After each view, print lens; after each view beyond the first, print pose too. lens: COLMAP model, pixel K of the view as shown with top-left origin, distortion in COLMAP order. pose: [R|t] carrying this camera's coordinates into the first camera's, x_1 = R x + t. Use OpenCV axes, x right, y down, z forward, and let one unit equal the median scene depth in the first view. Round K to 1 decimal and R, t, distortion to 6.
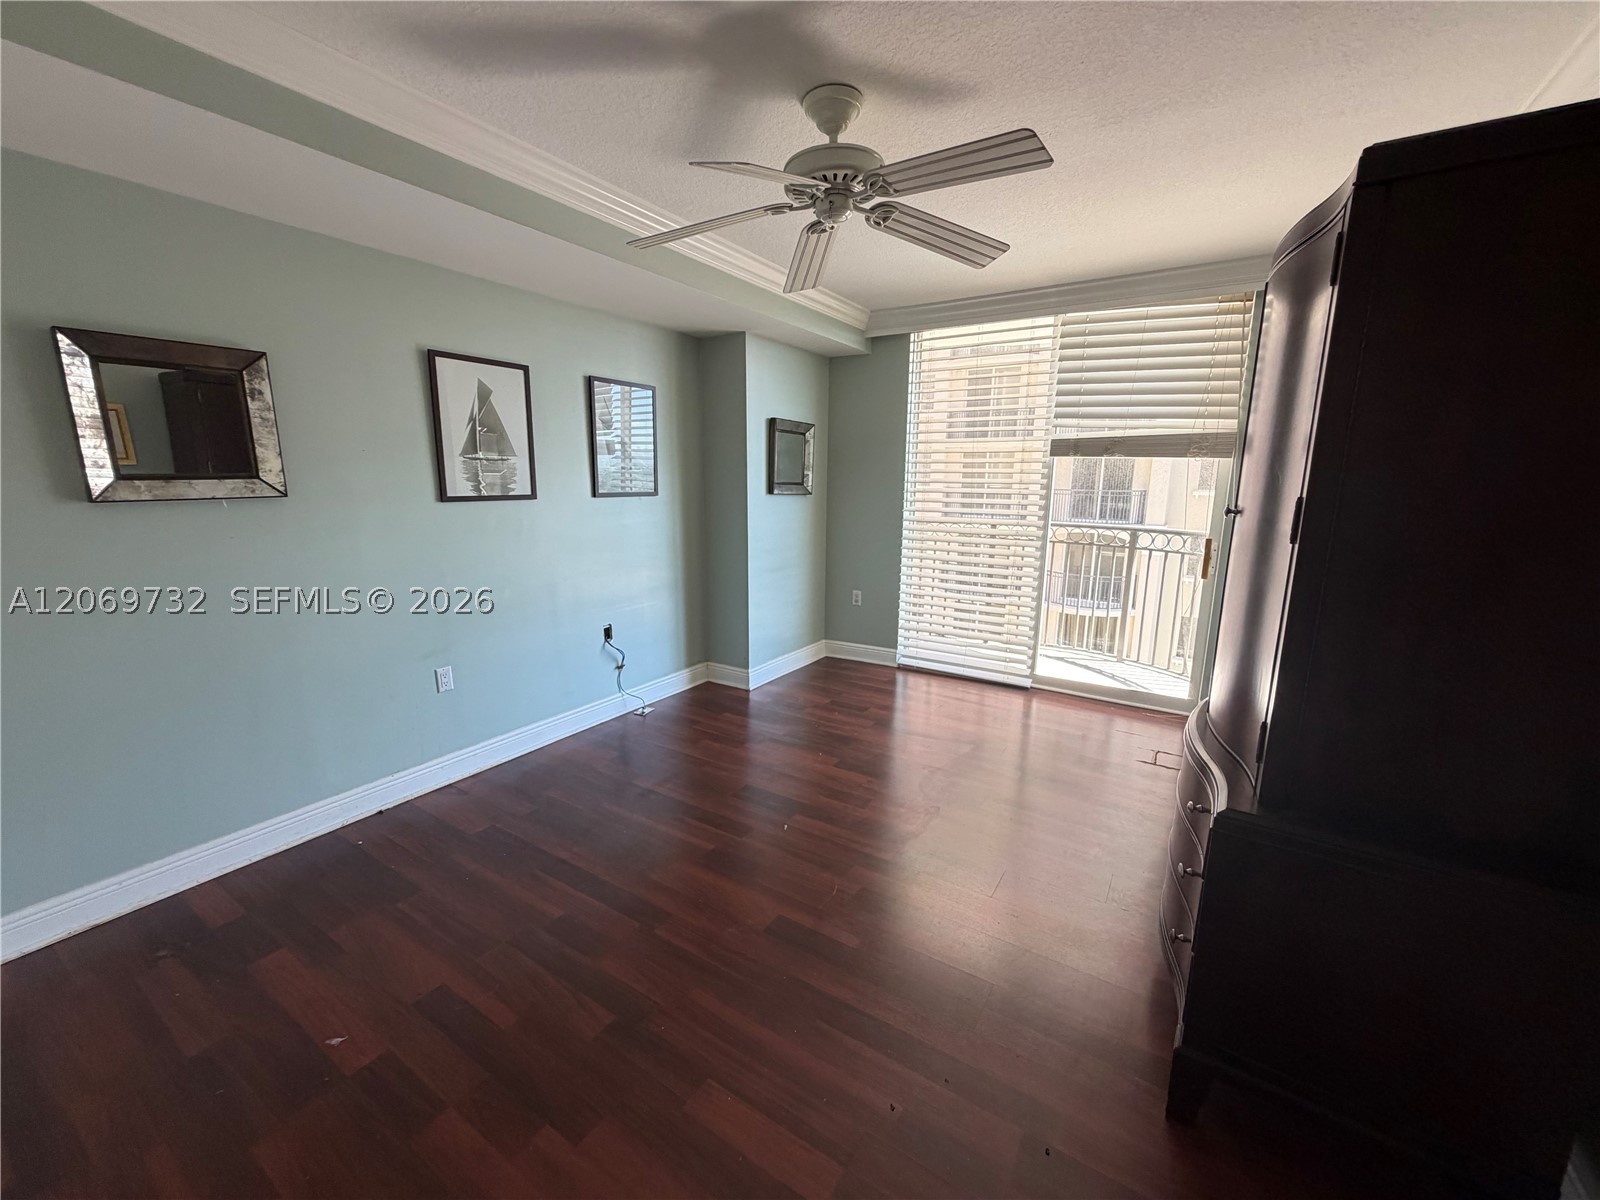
lens RADIAL K [[644.5, 0, 799.9], [0, 644.5, 601.2], [0, 0, 1]] dist [-0.000084, 0.000020]
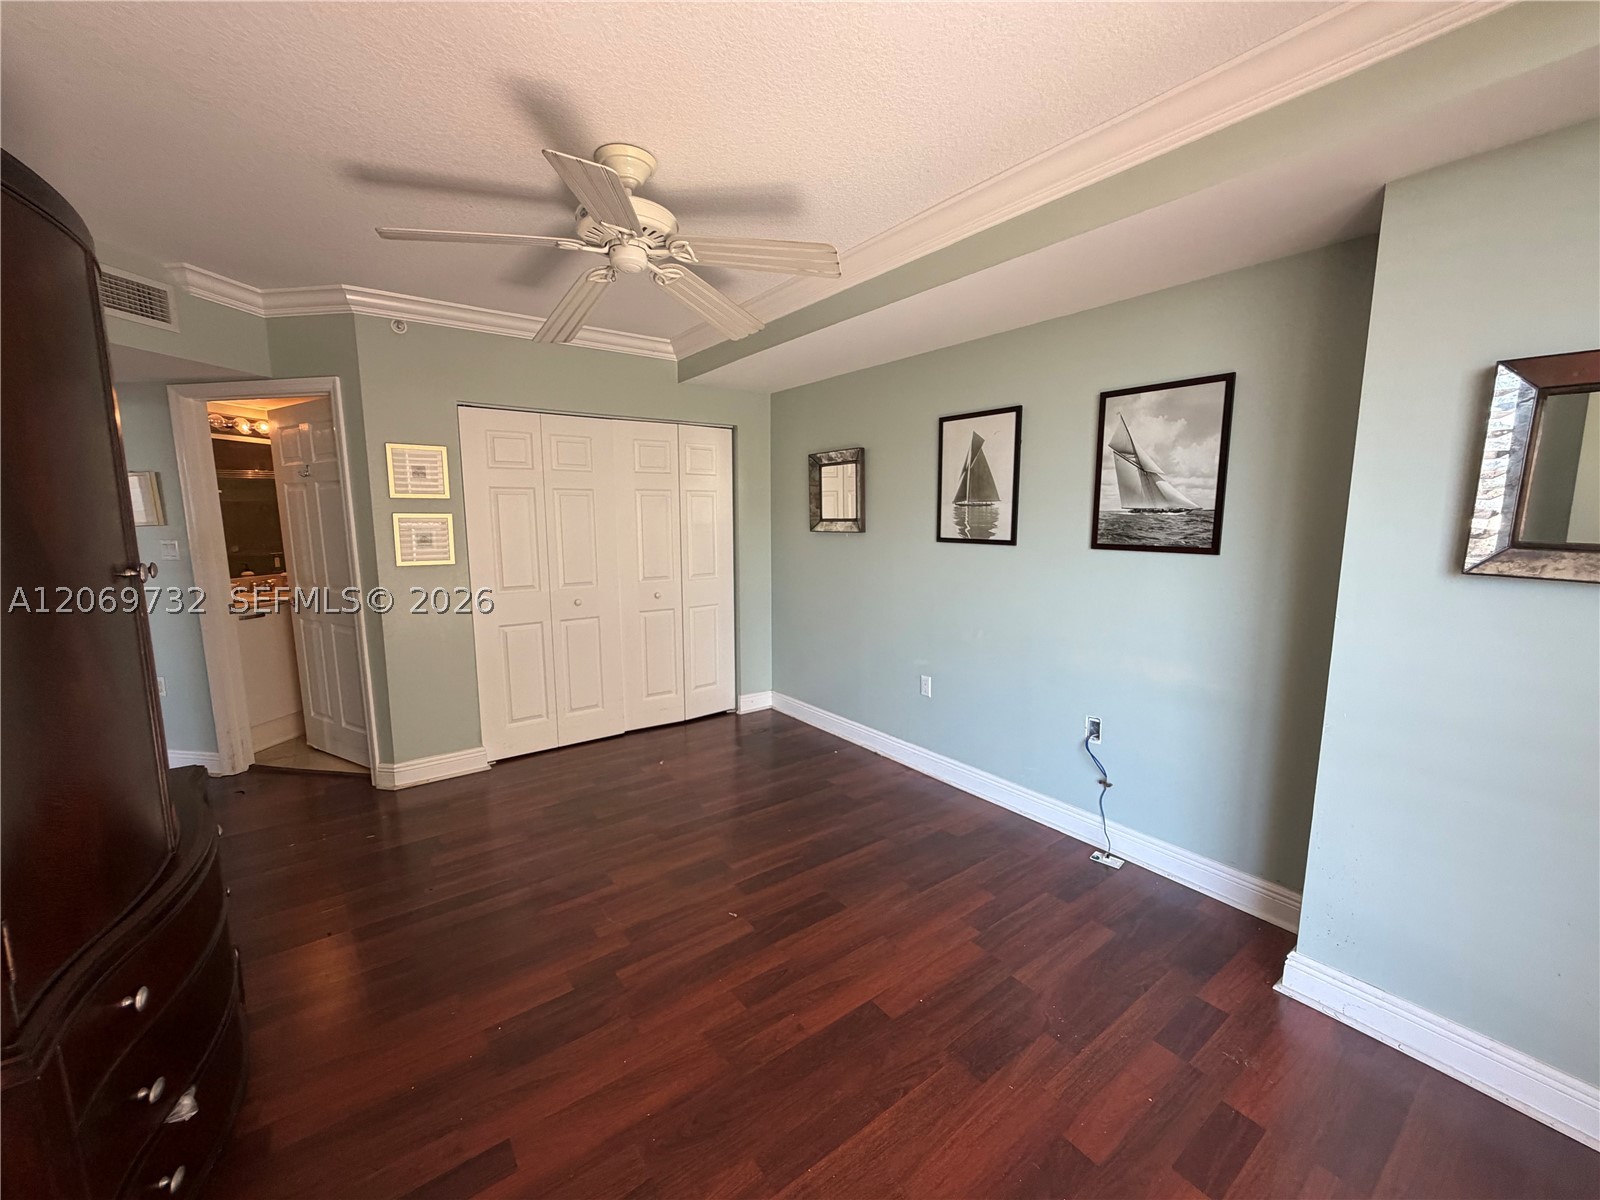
lens RADIAL K [[644.5, 0, 797.1], [0, 644.5, 606.9], [0, 0, 1]] dist [-0.000084, 0.000020]
pose [[-0.356930, 0.128929, -0.925191, 0.630233], [-0.182518, 0.961714, 0.204433, -0.223297], [0.916126, 0.241833, -0.319733, 1.116237]]
